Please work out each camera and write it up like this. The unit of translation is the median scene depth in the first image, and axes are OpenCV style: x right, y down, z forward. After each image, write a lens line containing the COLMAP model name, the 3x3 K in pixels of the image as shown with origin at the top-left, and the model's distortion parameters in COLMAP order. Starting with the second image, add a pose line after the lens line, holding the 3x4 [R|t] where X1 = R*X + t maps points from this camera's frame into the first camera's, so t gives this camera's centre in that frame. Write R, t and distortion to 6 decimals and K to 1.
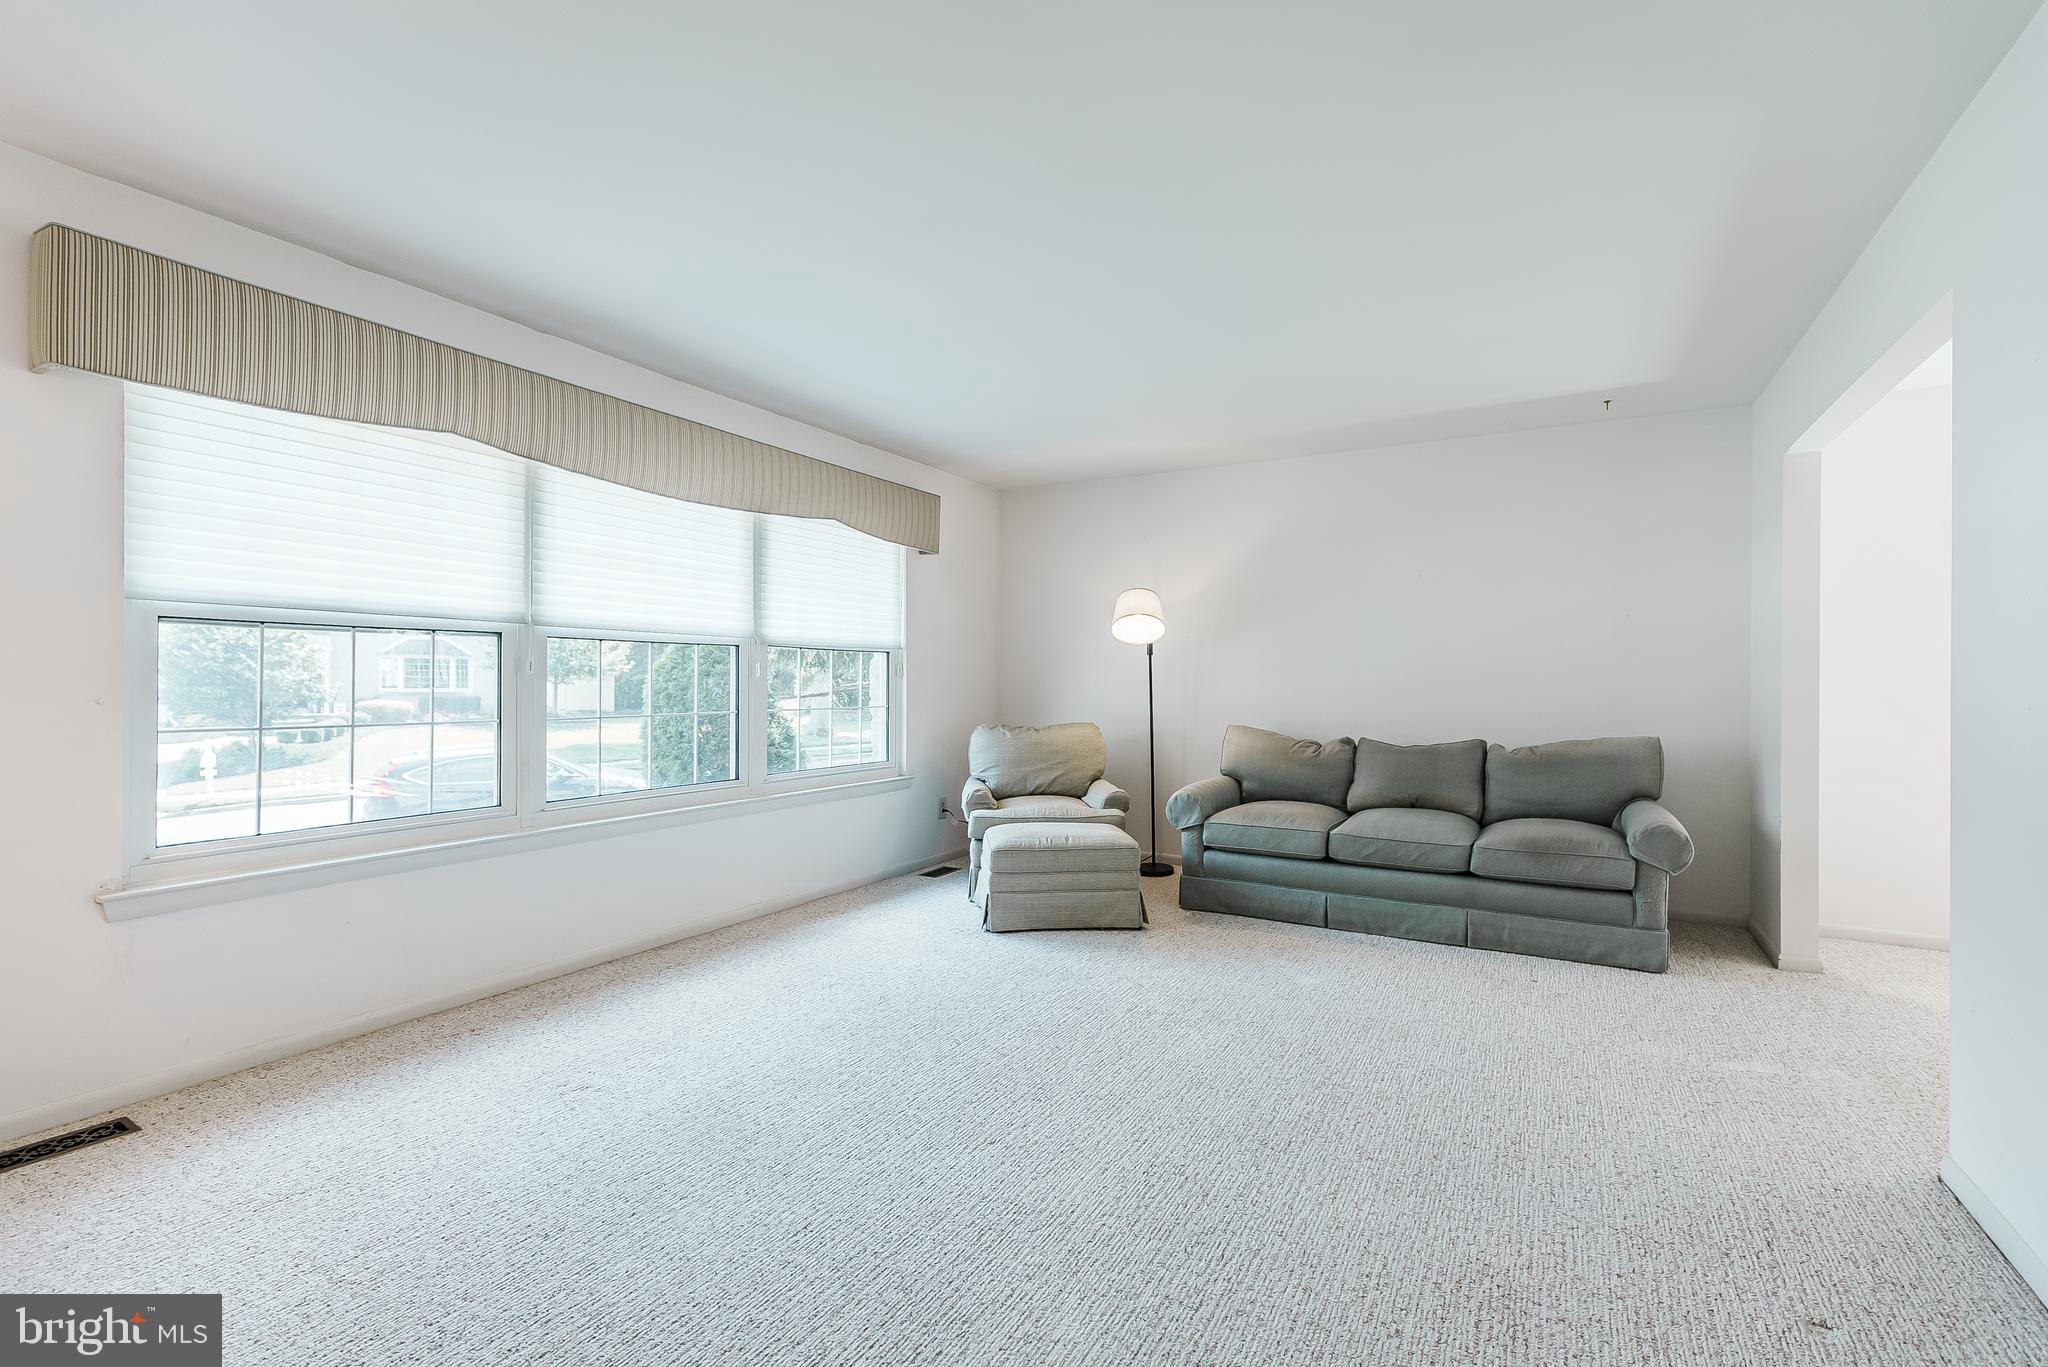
lens RADIAL K [[918.7, 0, 1014.4], [0, 918.7, 681.9], [0, 0, 1]] dist [0.007461, -0.002632]
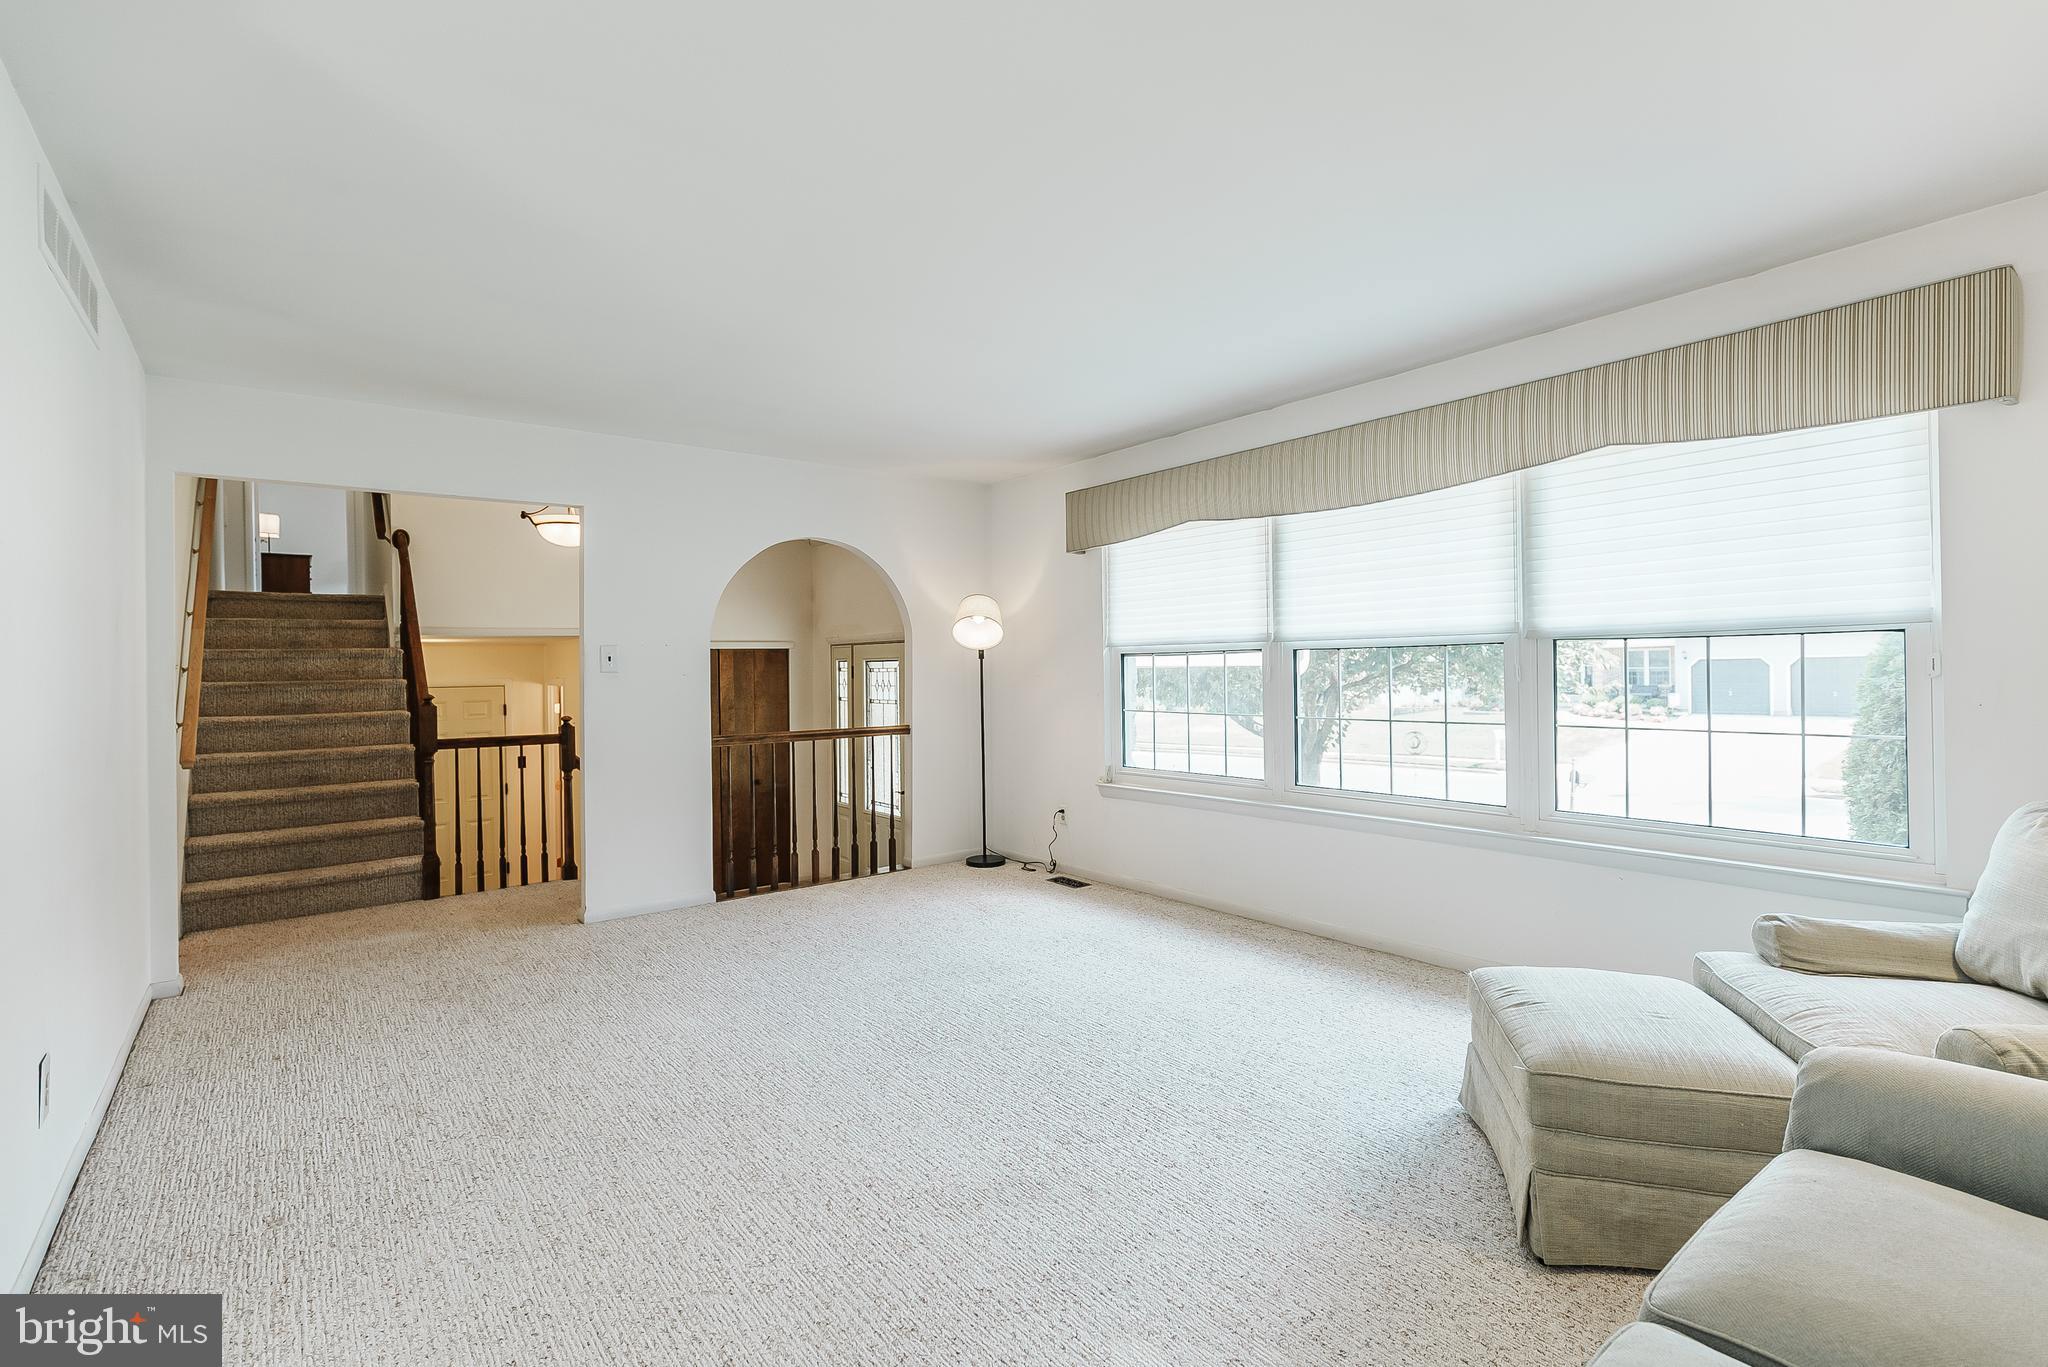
lens RADIAL K [[918.7, 0, 1012.8], [0, 918.7, 676.7], [0, 0, 1]] dist [0.007461, -0.002632]
pose [[-0.372394, 0.004798, -0.928062, 0.719983], [0.008691, 0.999961, 0.001683, -0.016863], [0.928034, -0.007439, -0.372421, 1.048292]]
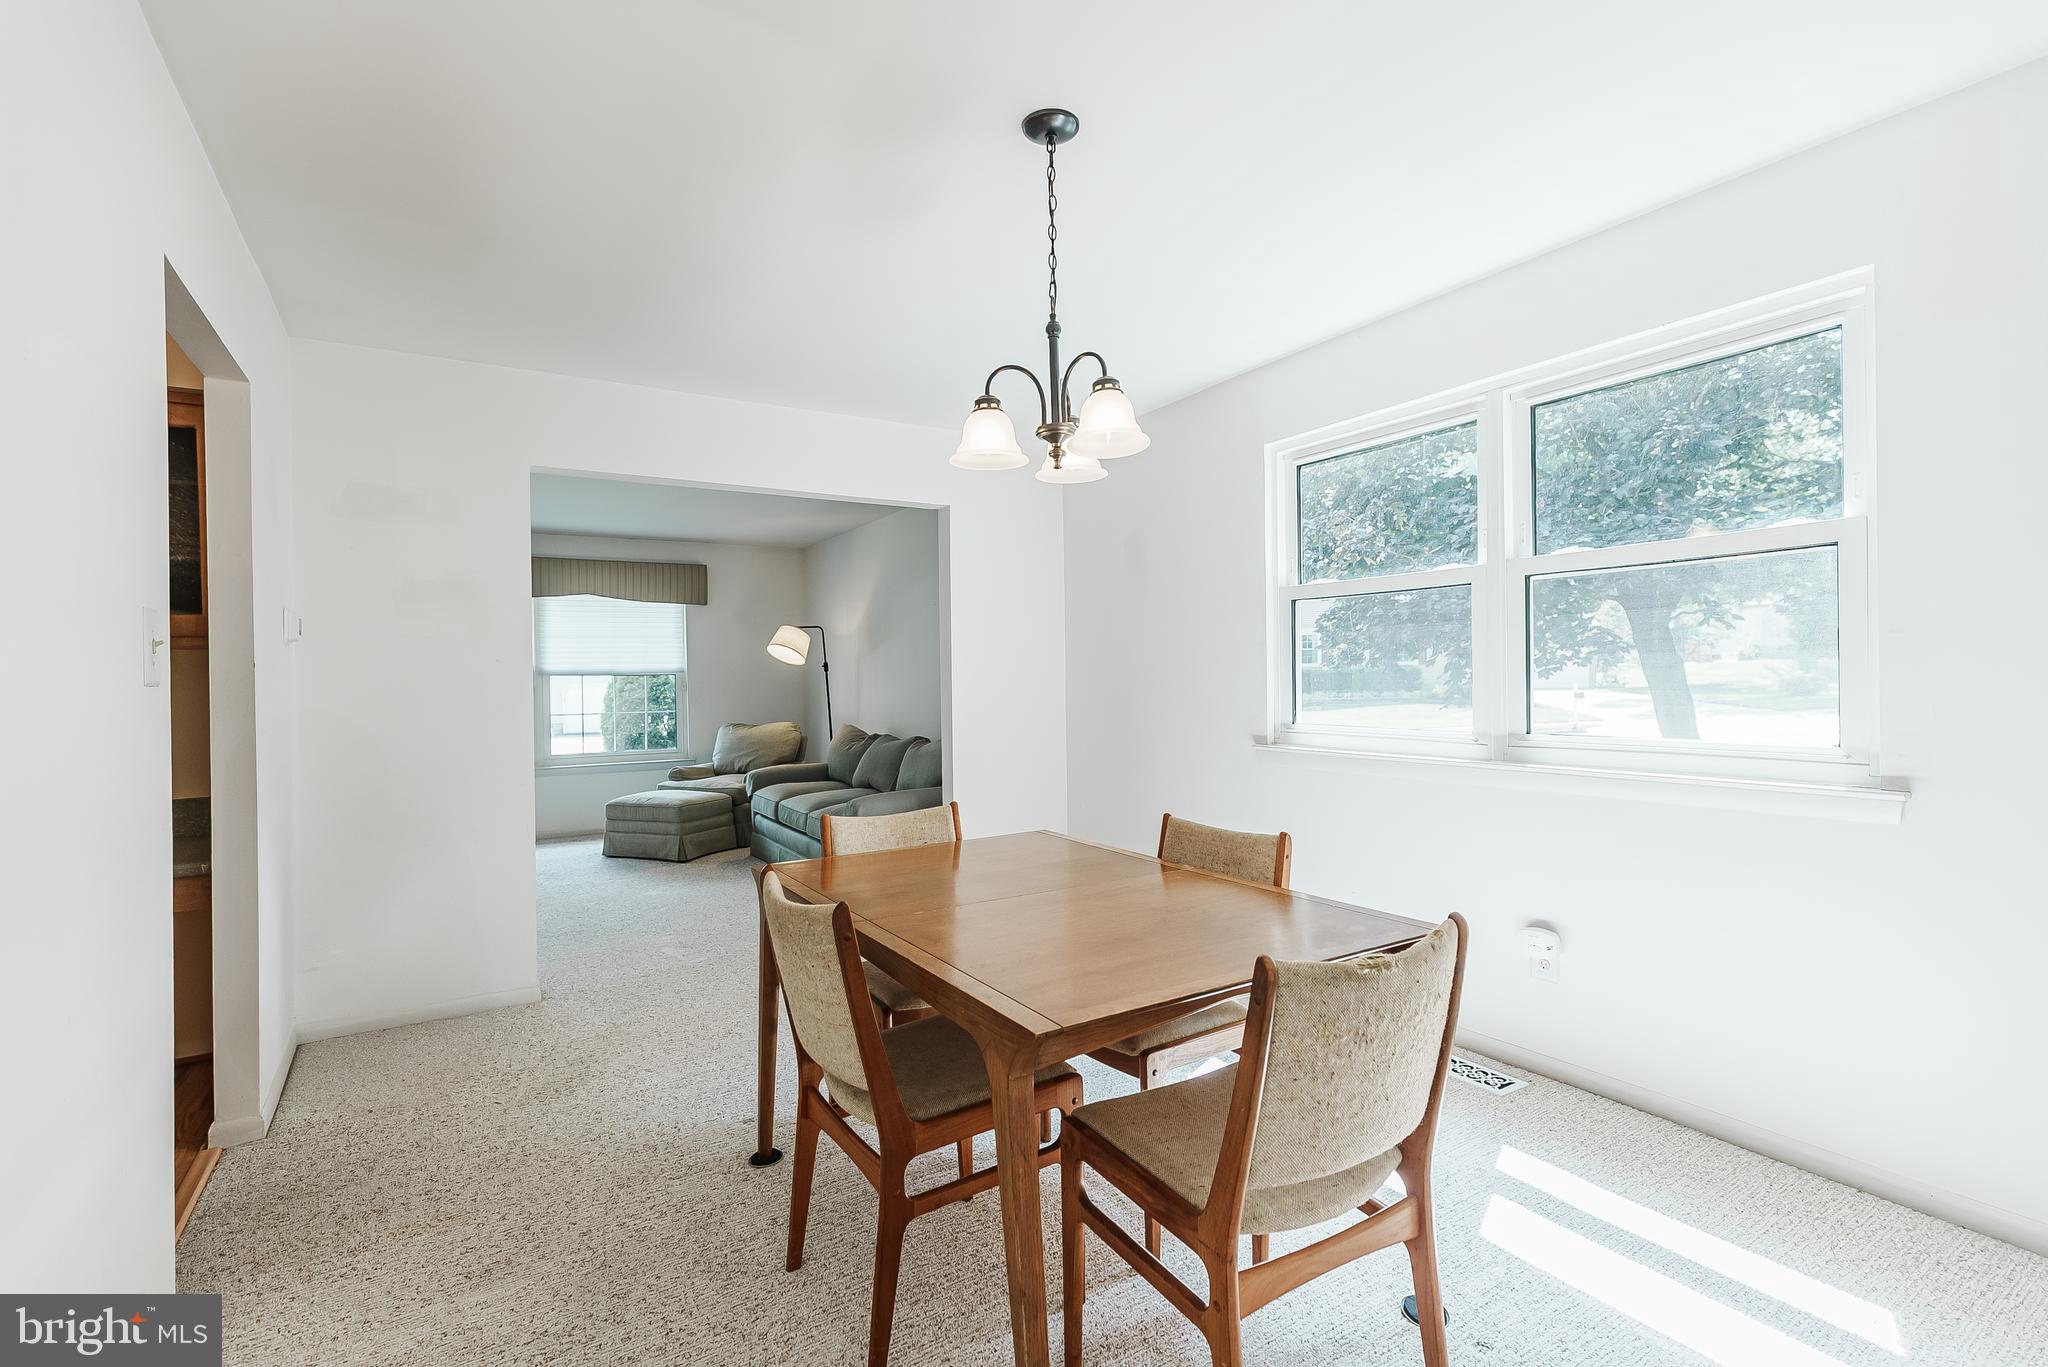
lens RADIAL K [[918.7, 0, 1025.1], [0, 918.7, 679.1], [0, 0, 1]] dist [0.007461, -0.002632]
pose [[0.885875, -0.005818, -0.463888, 1.498483], [0.006740, 0.999977, 0.000329, -0.030346], [0.463876, -0.003418, 0.885894, -0.077372]]
